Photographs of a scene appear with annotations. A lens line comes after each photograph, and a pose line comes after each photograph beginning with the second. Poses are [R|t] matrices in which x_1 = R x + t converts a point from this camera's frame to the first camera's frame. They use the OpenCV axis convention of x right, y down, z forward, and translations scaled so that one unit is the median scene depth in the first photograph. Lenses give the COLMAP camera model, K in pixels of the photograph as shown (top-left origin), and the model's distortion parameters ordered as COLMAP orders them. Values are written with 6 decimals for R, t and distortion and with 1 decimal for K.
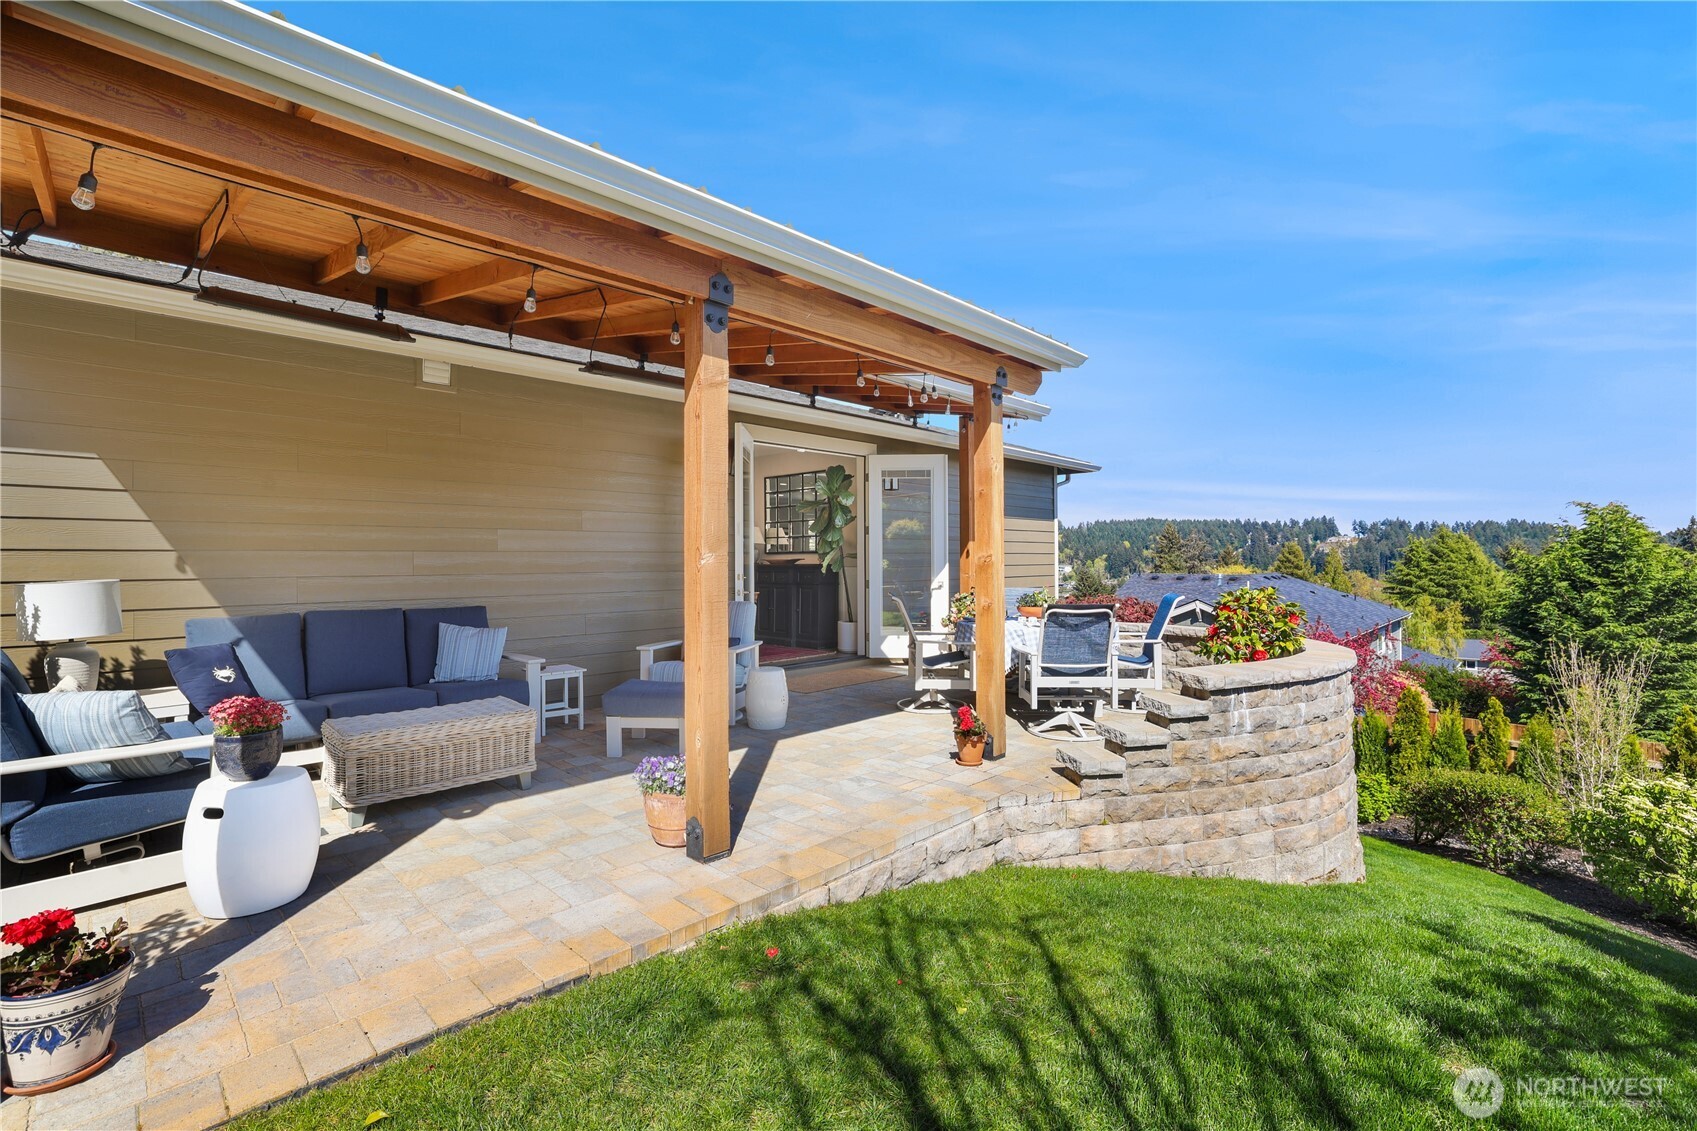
lens RADIAL K [[750.8, 0, 846.4], [0, 750.8, 567.2], [0, 0, 1]] dist [-0.024900, 0.000871]
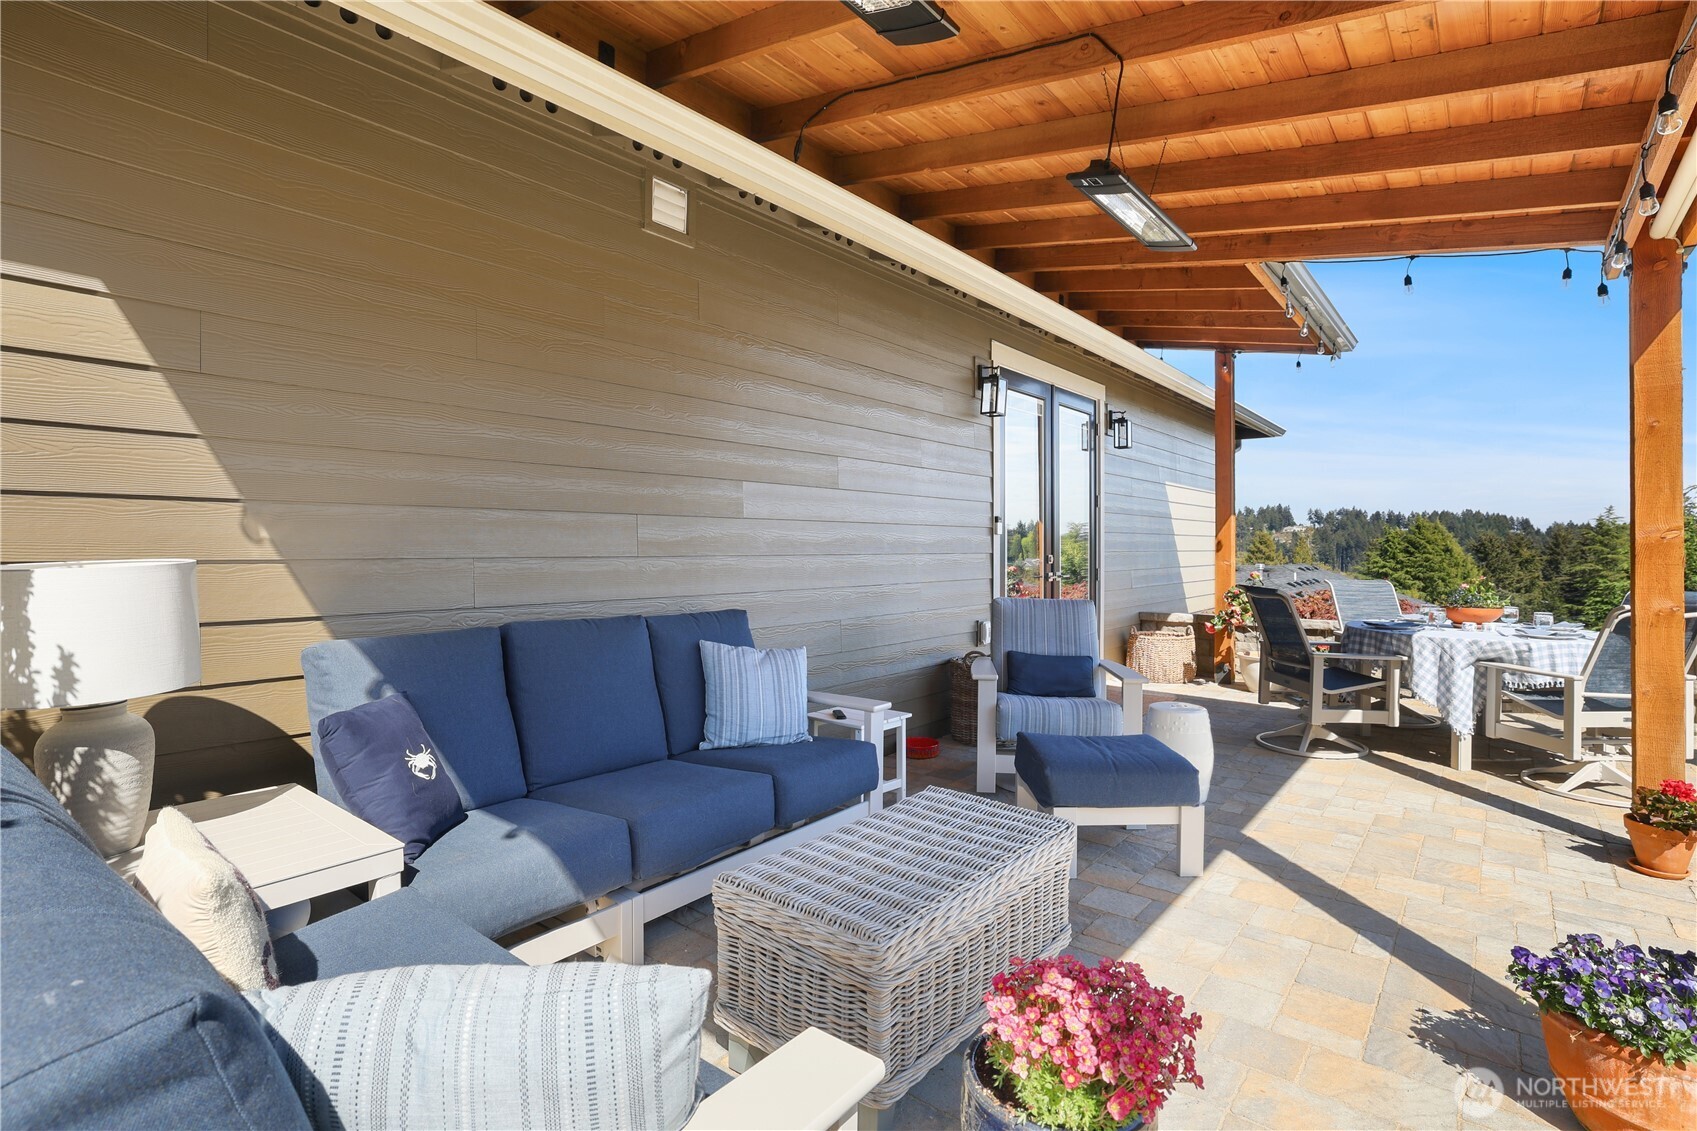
lens RADIAL K [[827.2, 0, 857.4], [0, 827.2, 550.6], [0, 0, 1]] dist [0.000779, 0.000101]
pose [[0.994652, 0.008496, 0.102932, -0.328138], [-0.008013, 0.999955, -0.005105, 0.005755], [-0.102971, 0.004253, 0.994675, 0.239329]]
